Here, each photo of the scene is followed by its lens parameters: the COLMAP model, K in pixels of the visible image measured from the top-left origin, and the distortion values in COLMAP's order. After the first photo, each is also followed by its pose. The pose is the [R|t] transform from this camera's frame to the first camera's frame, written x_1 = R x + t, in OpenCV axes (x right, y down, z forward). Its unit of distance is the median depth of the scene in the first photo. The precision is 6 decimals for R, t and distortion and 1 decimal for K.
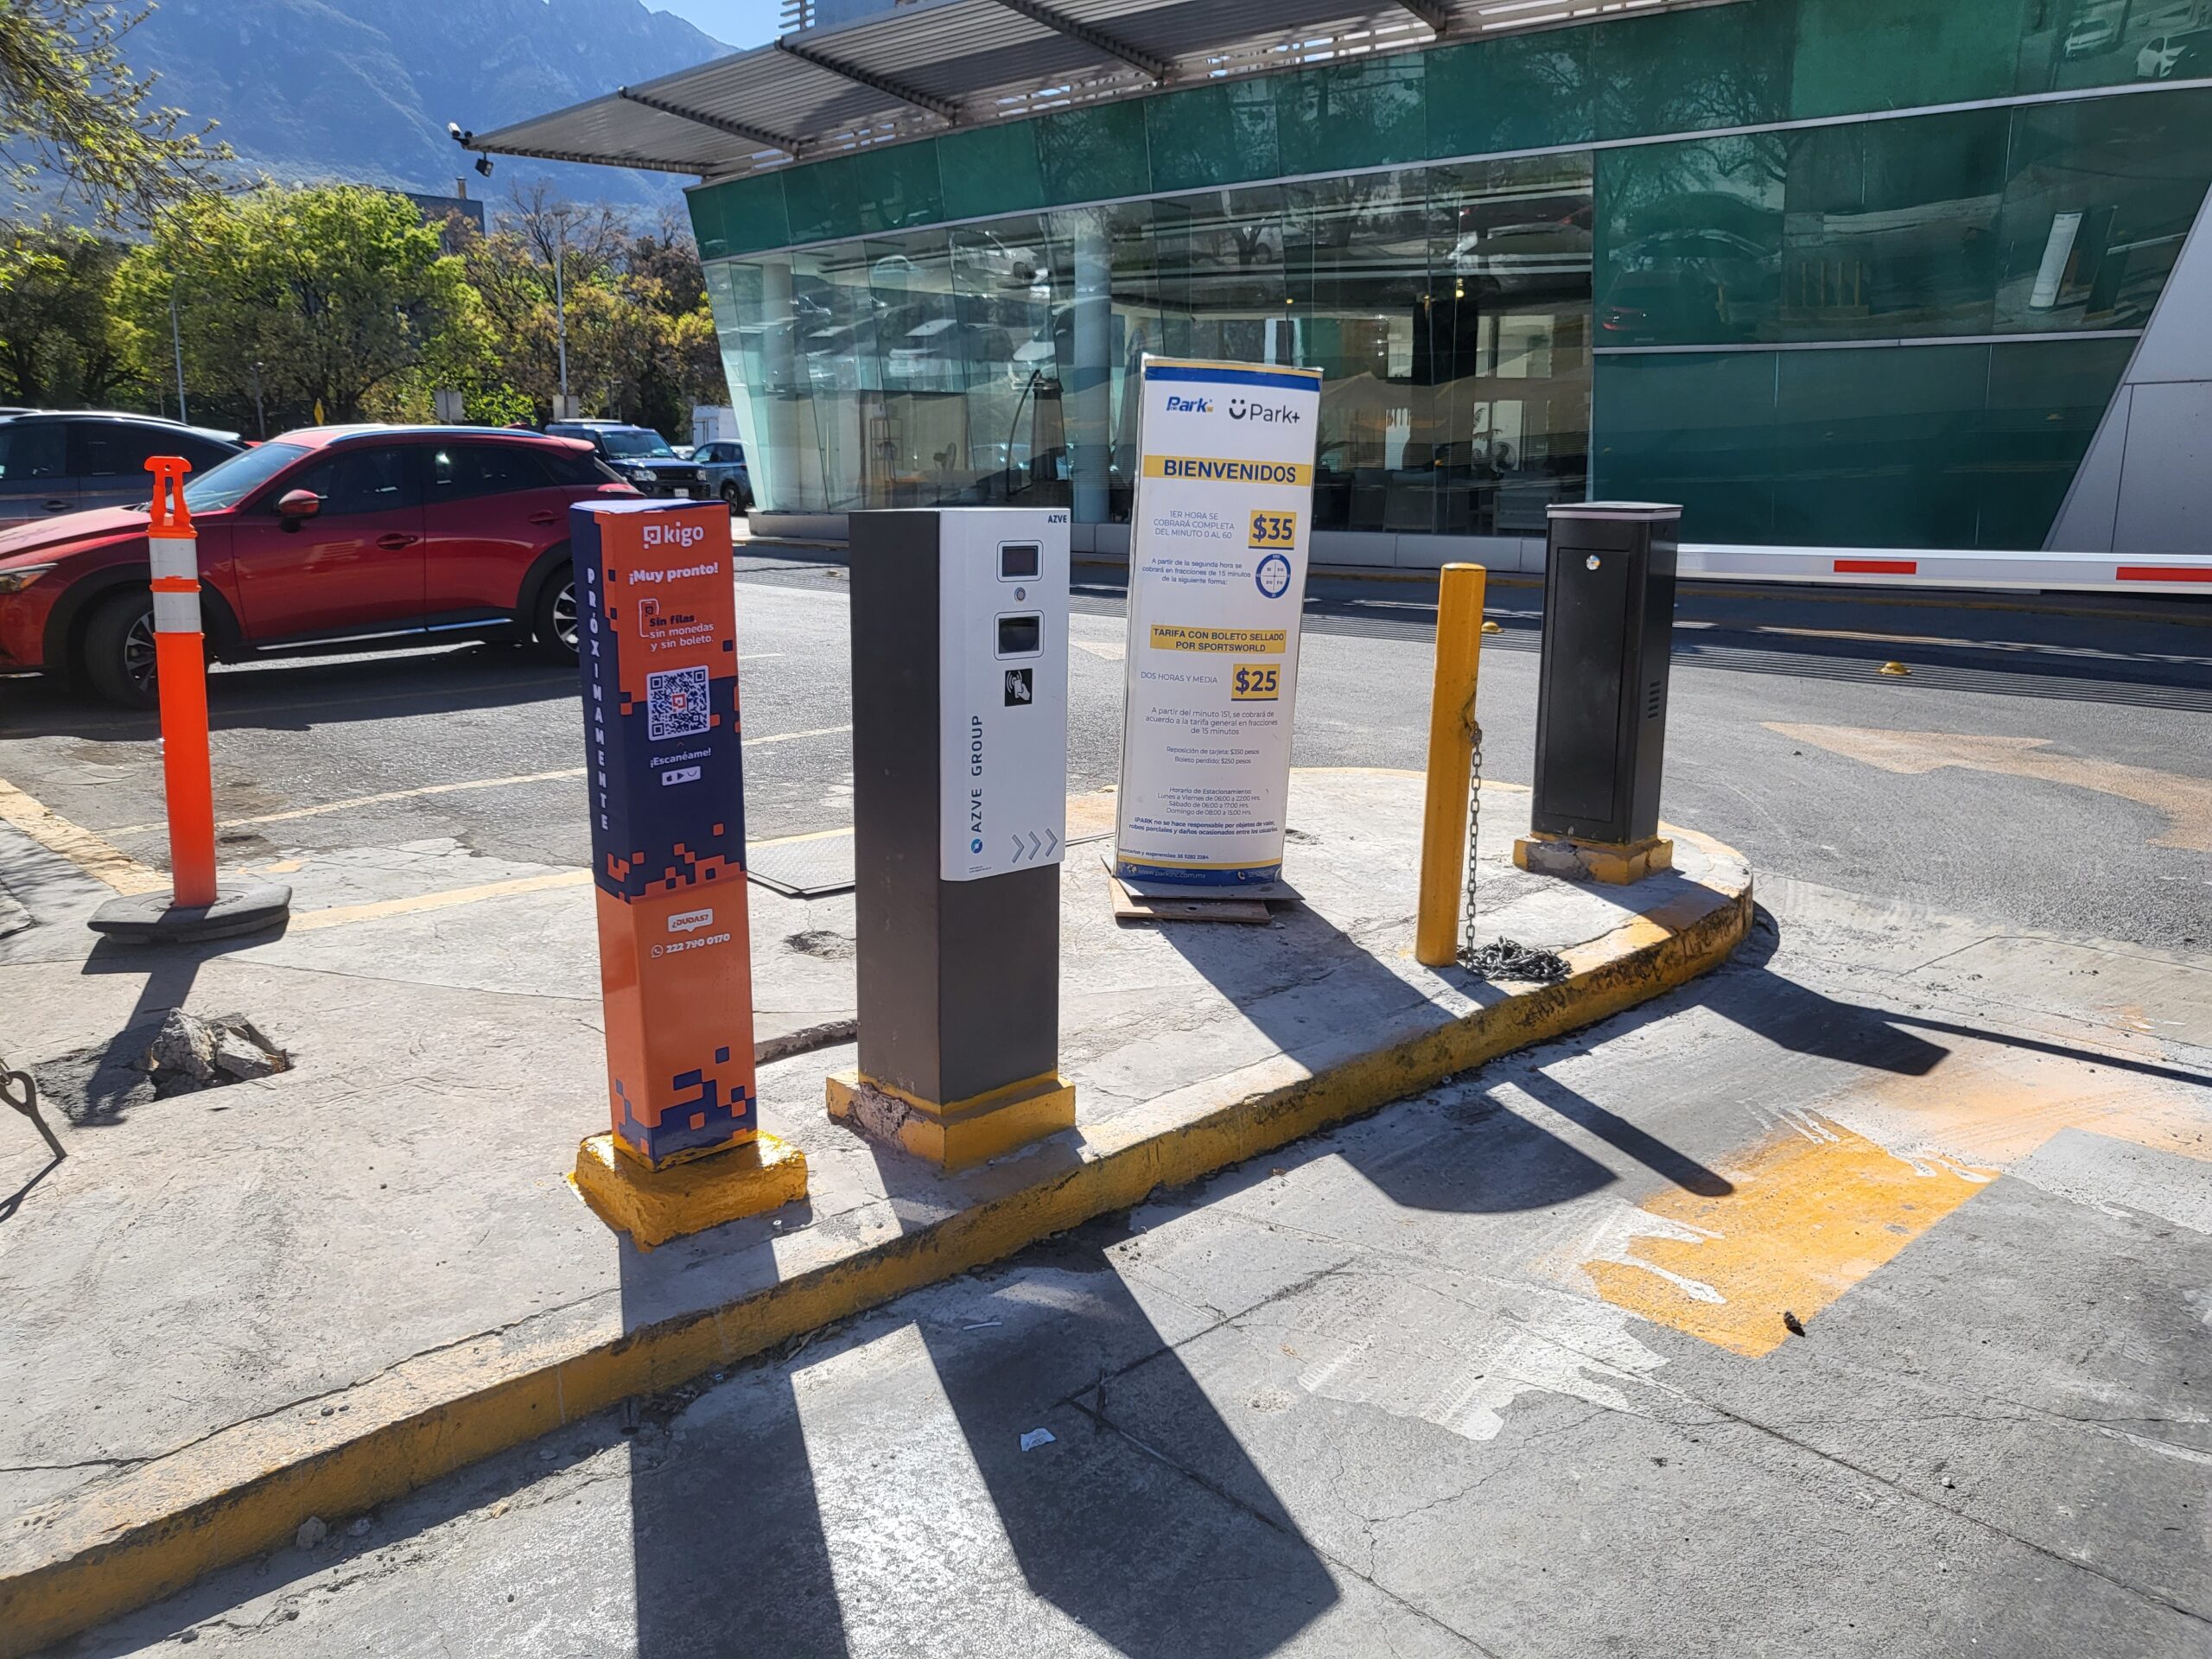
lens RADIAL K [[1640.4, 0, 1044.2], [0, 1640.4, 822.7], [0, 0, 1]] dist [-0.127905, 0.164852]
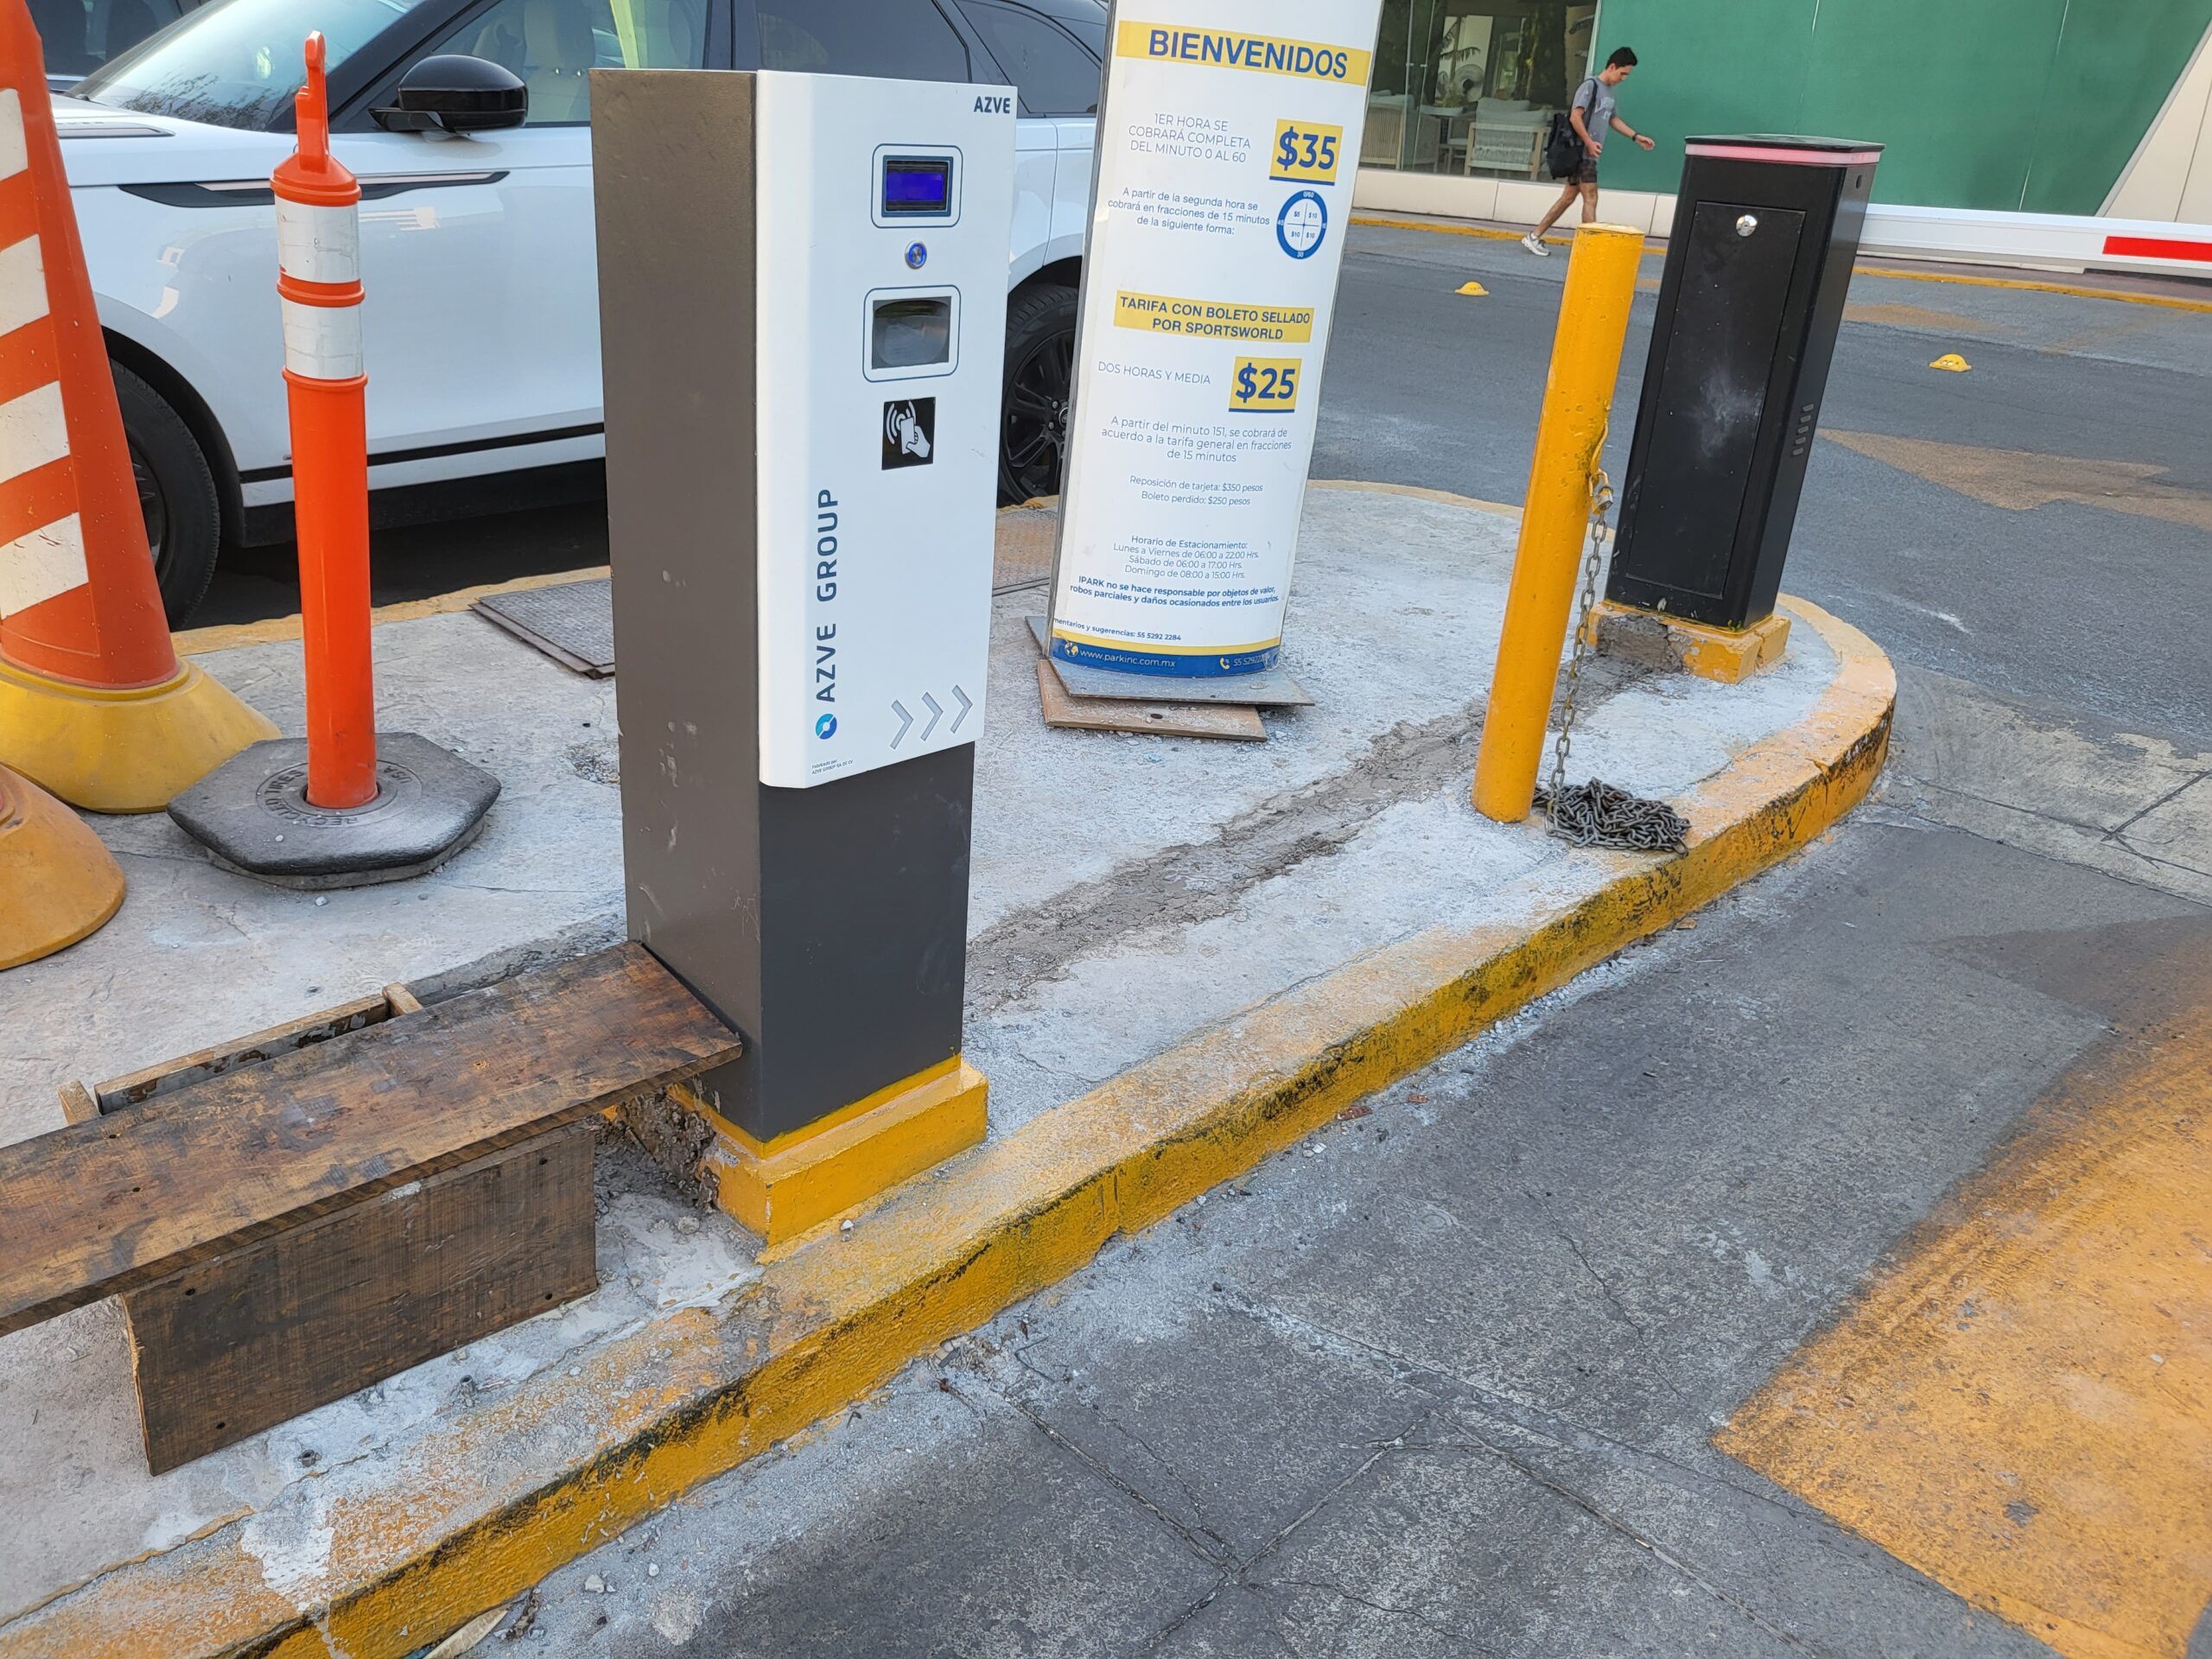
lens RADIAL K [[1640.4, 0, 1044.2], [0, 1640.4, 822.7], [0, 0, 1]] dist [-0.127905, 0.164852]
pose [[0.997521, 0.025261, 0.065678, -0.002307], [-0.038985, 0.975403, 0.216954, -0.051792], [-0.058582, -0.218977, 0.973970, 0.310771]]
